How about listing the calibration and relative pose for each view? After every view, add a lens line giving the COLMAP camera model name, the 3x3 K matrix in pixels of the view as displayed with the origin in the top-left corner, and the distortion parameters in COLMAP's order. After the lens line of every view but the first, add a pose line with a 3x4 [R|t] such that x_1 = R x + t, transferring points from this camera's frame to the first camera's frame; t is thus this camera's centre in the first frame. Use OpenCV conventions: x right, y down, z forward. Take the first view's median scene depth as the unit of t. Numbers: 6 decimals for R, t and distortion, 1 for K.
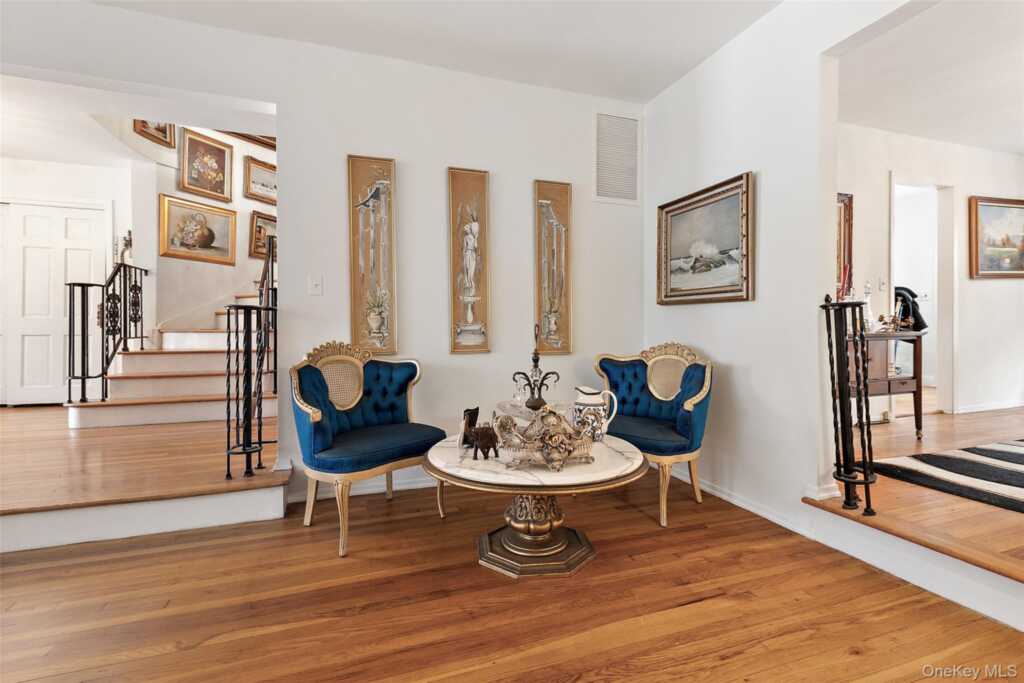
lens RADIAL K [[476.3, 0, 519.1], [0, 476.3, 328.4], [0, 0, 1]] dist [0.004148, 0.000079]
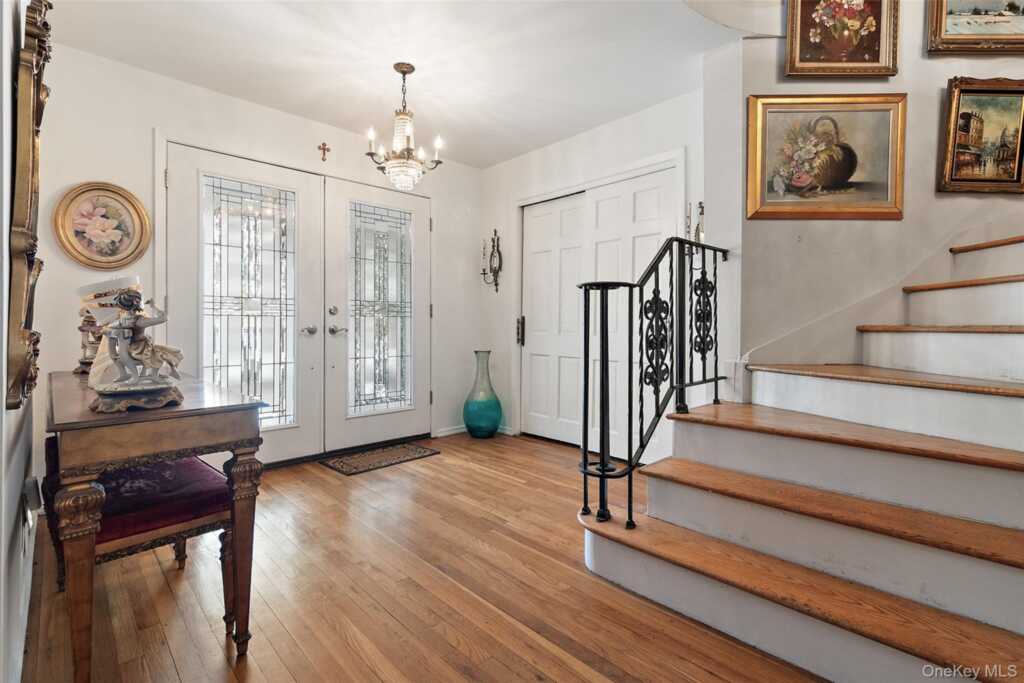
lens RADIAL K [[476.3, 0, 519.8], [0, 476.3, 330.7], [0, 0, 1]] dist [0.004148, 0.000079]
pose [[0.420694, 0.008029, -0.907167, -0.391836], [0.003048, 0.999943, 0.010263, -0.038880], [0.907198, -0.007083, 0.420645, 0.563849]]
